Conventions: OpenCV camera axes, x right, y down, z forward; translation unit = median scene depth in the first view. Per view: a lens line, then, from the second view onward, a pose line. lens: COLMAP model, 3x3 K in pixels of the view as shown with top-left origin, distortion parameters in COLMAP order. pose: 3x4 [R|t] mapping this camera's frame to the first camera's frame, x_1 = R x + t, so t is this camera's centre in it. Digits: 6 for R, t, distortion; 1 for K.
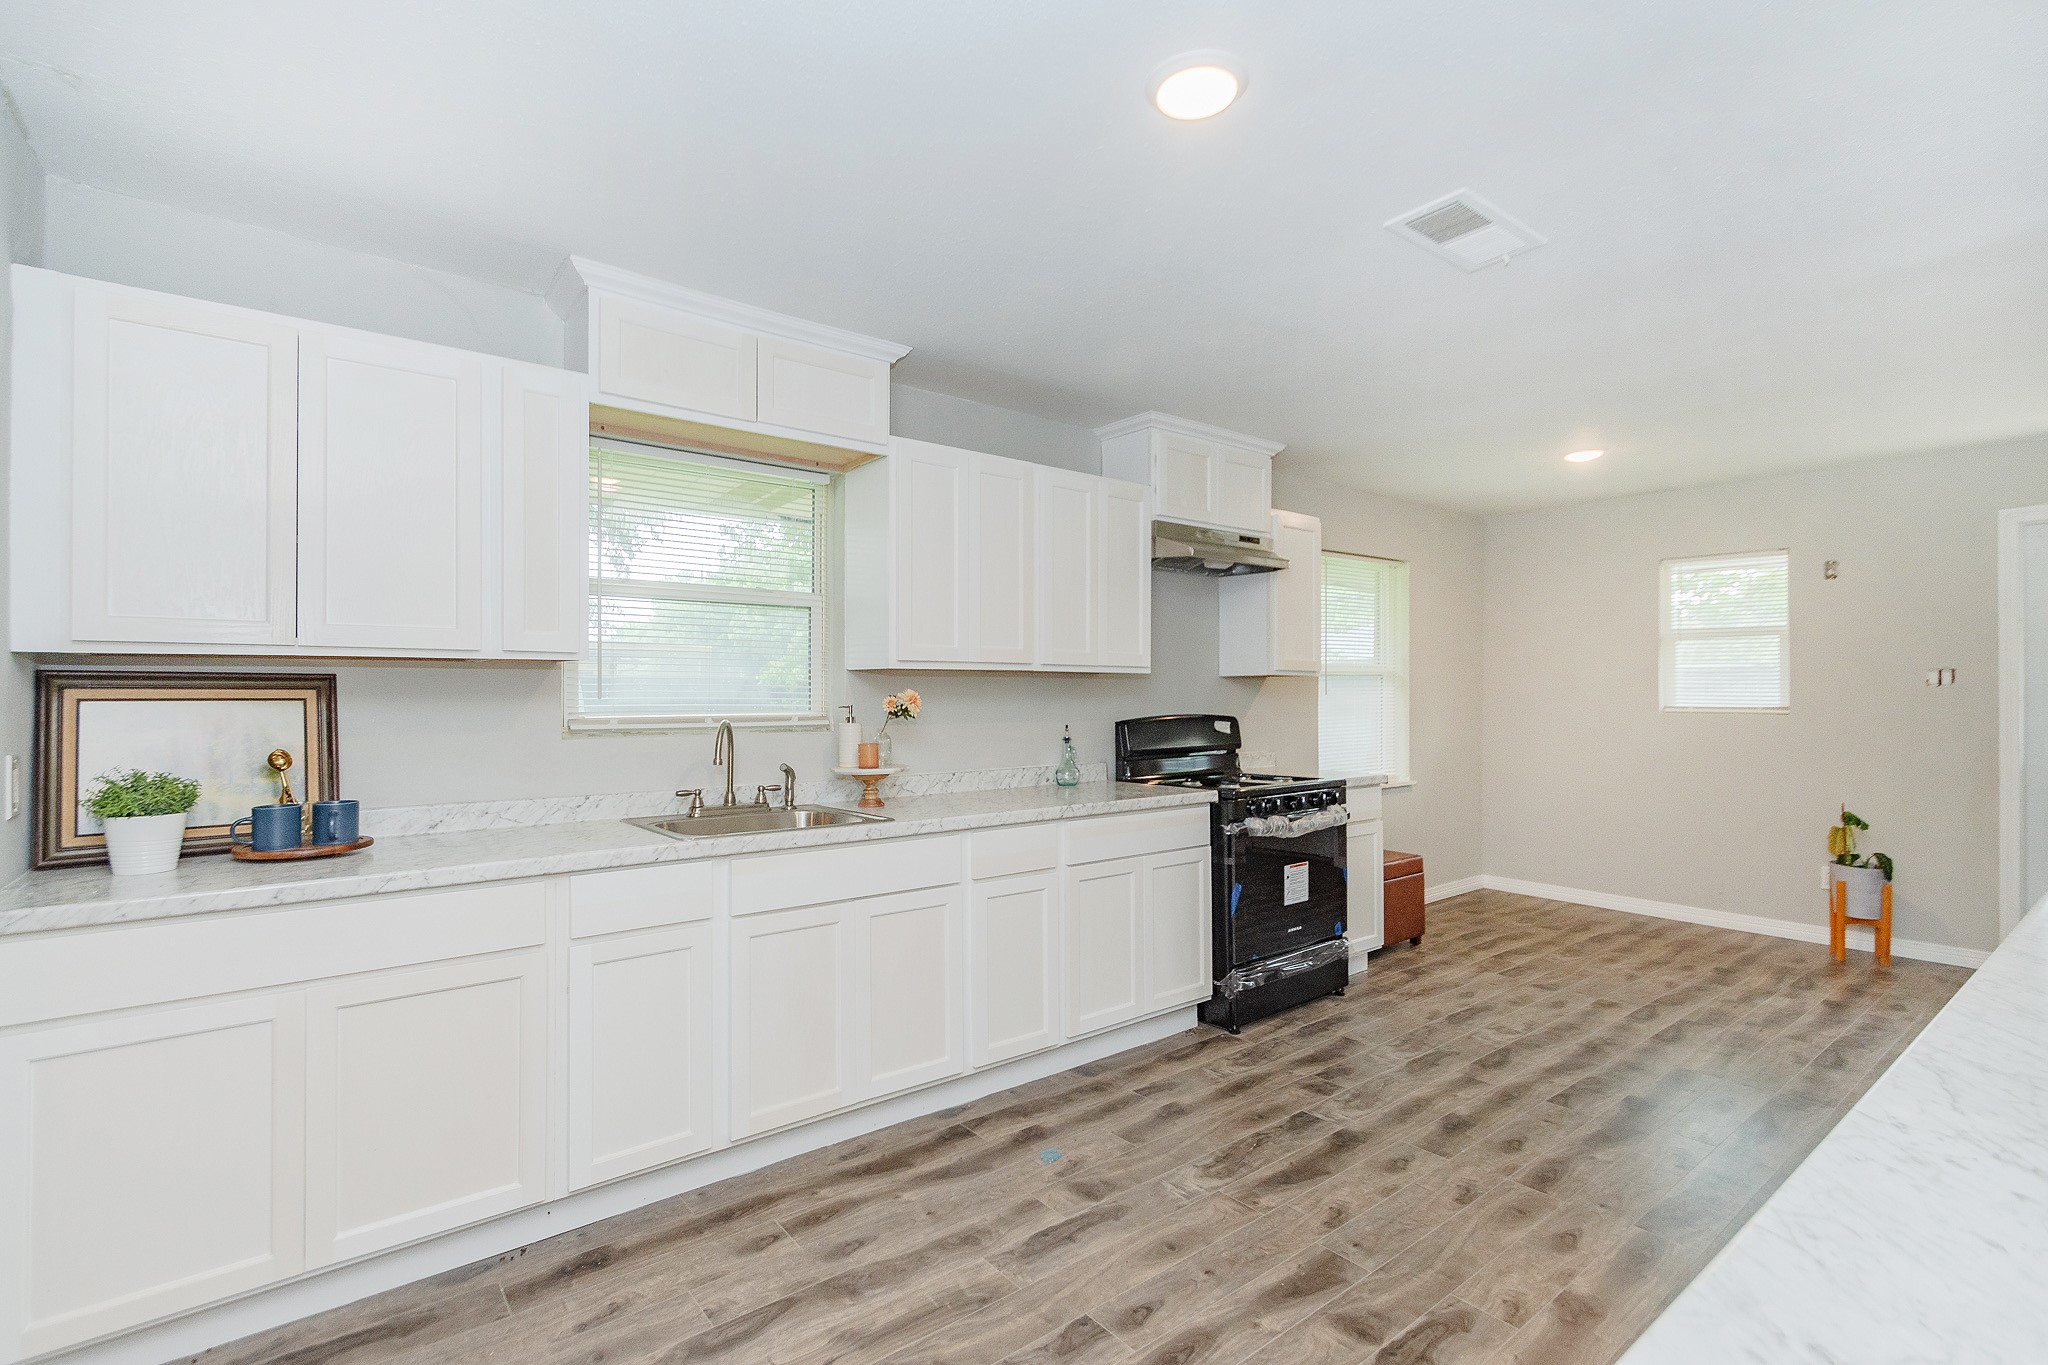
lens RADIAL K [[933.7, 0, 1028.0], [0, 933.7, 689.5], [0, 0, 1]] dist [0.020329, -0.014289]
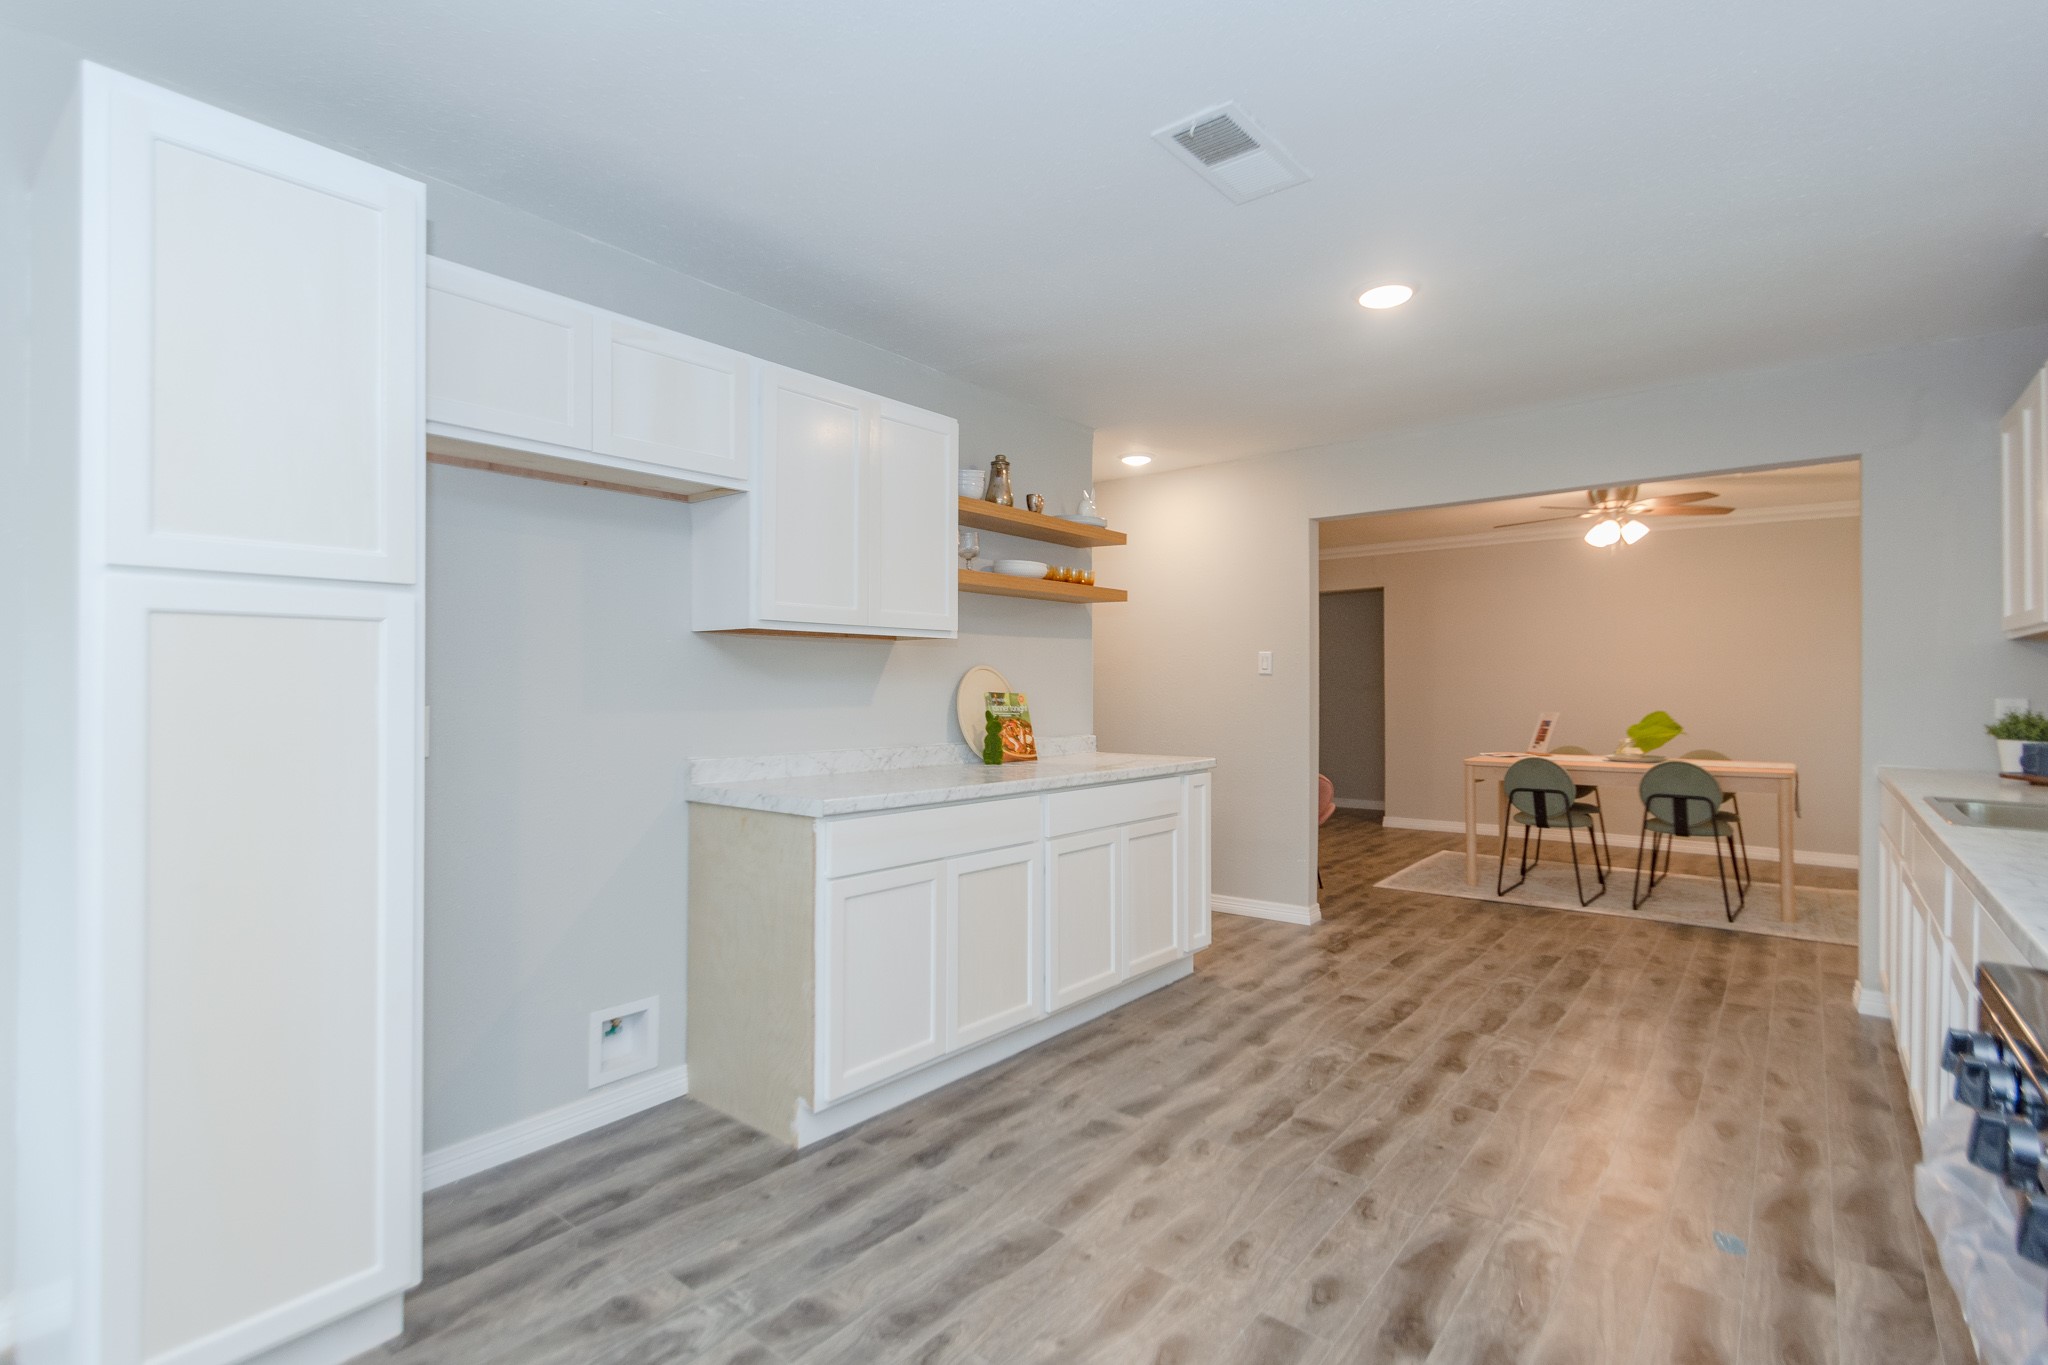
lens RADIAL K [[971.3, 0, 1016.5], [0, 971.3, 679.3], [0, 0, 1]] dist [0.001963, -0.000908]
pose [[-0.976315, -0.004047, -0.216314, 0.685912], [-0.004348, 0.999990, 0.000914, 0.024988], [0.216308, 0.001832, -0.976323, 1.457478]]
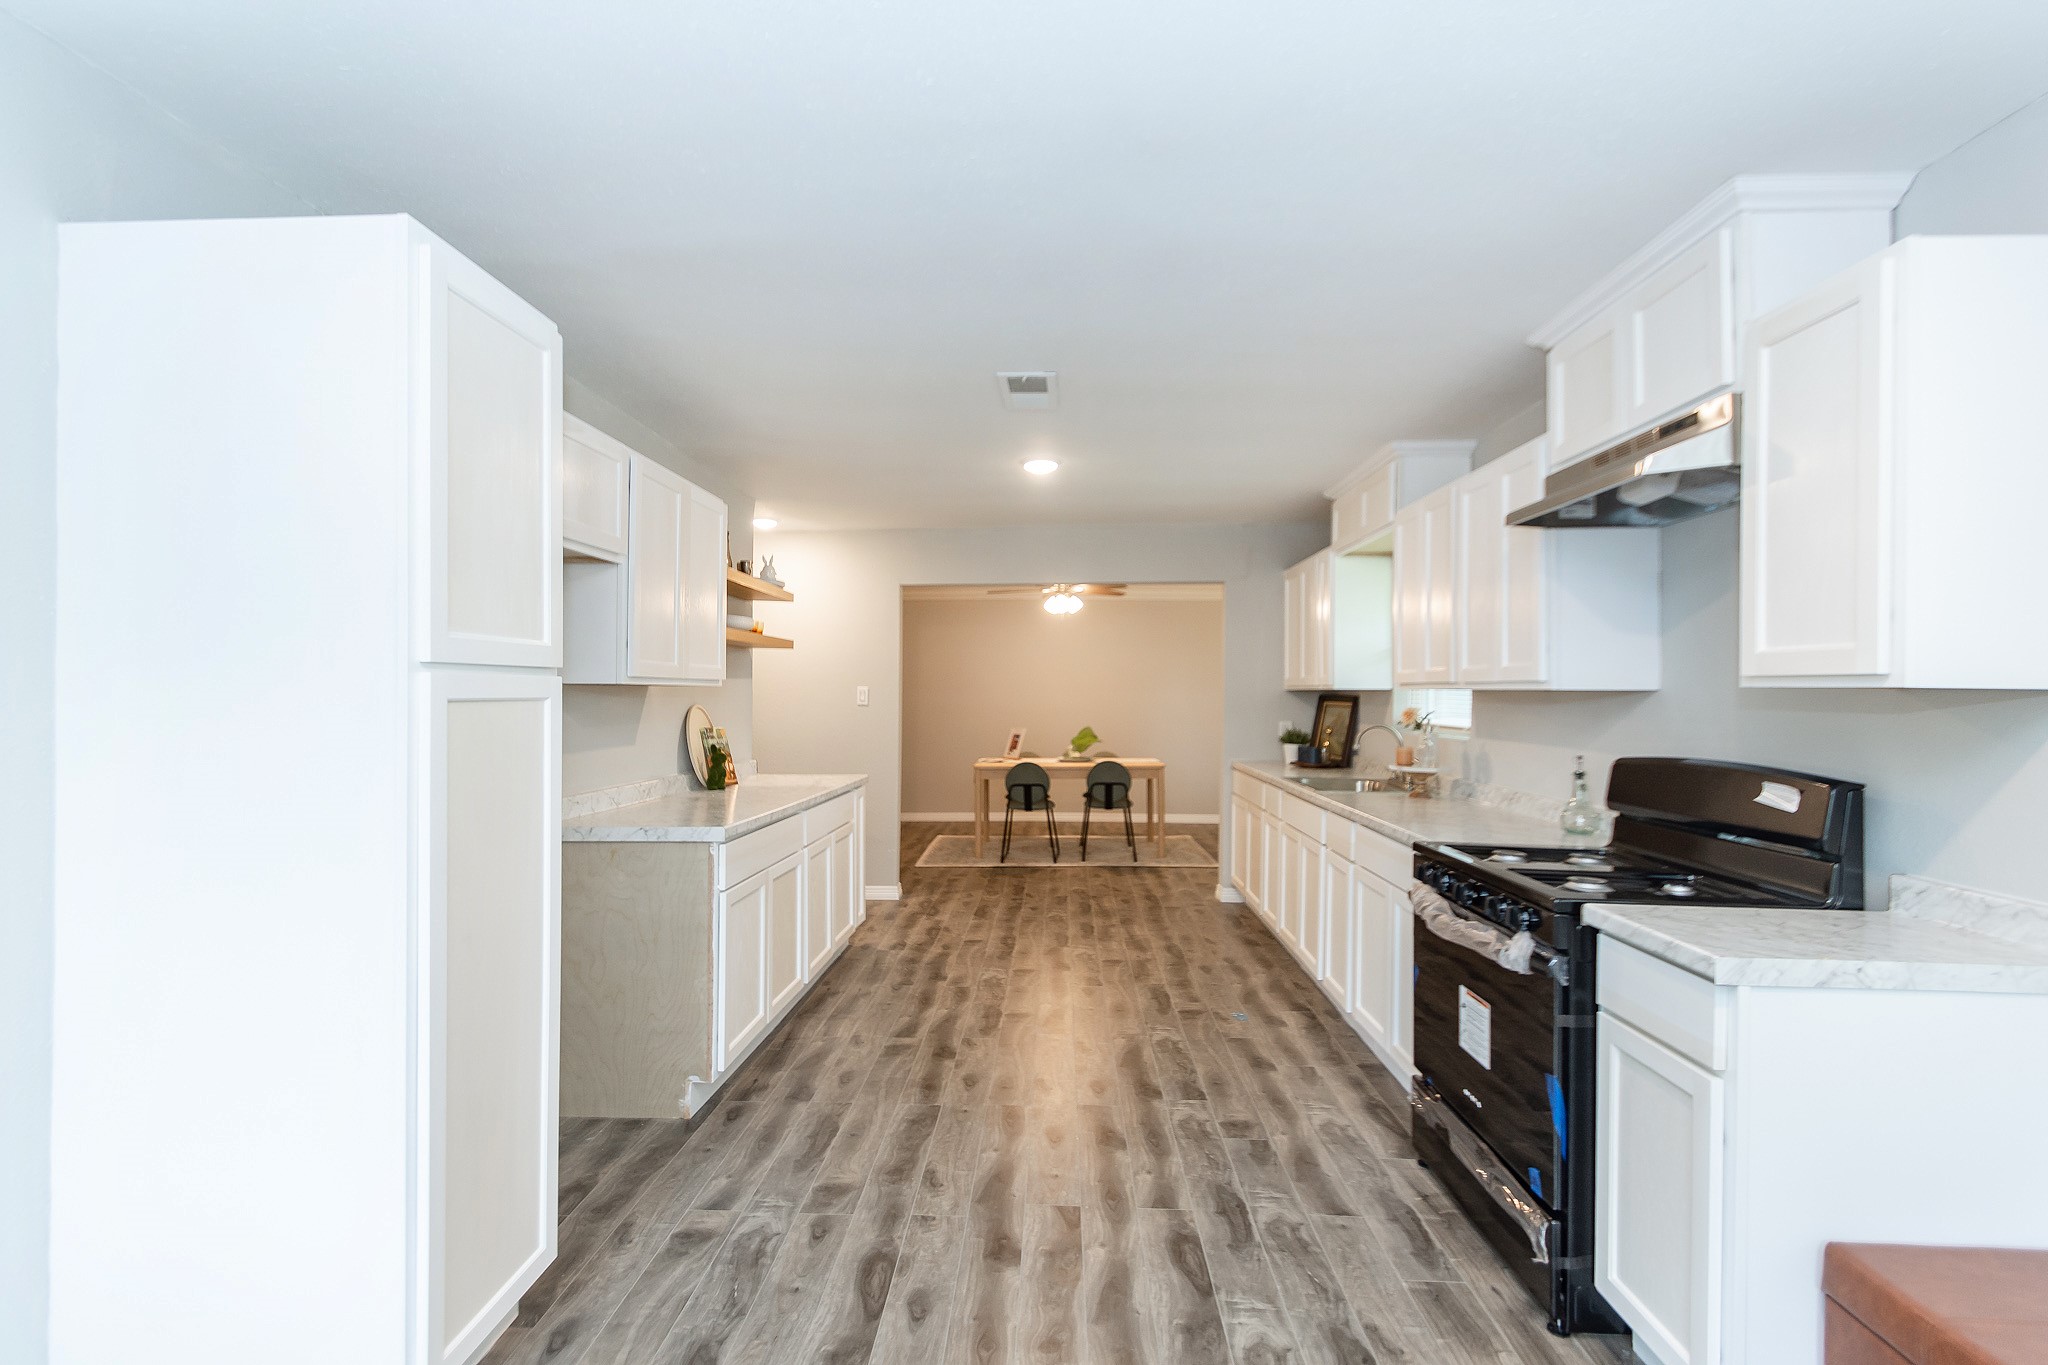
lens RADIAL K [[933.7, 0, 1028.0], [0, 933.7, 689.5], [0, 0, 1]] dist [0.020329, -0.014289]
pose [[-0.648728, -0.006921, -0.760989, 1.212292], [-0.007557, 0.999968, -0.002652, -0.015414], [0.760983, 0.004031, -0.648760, 1.498393]]
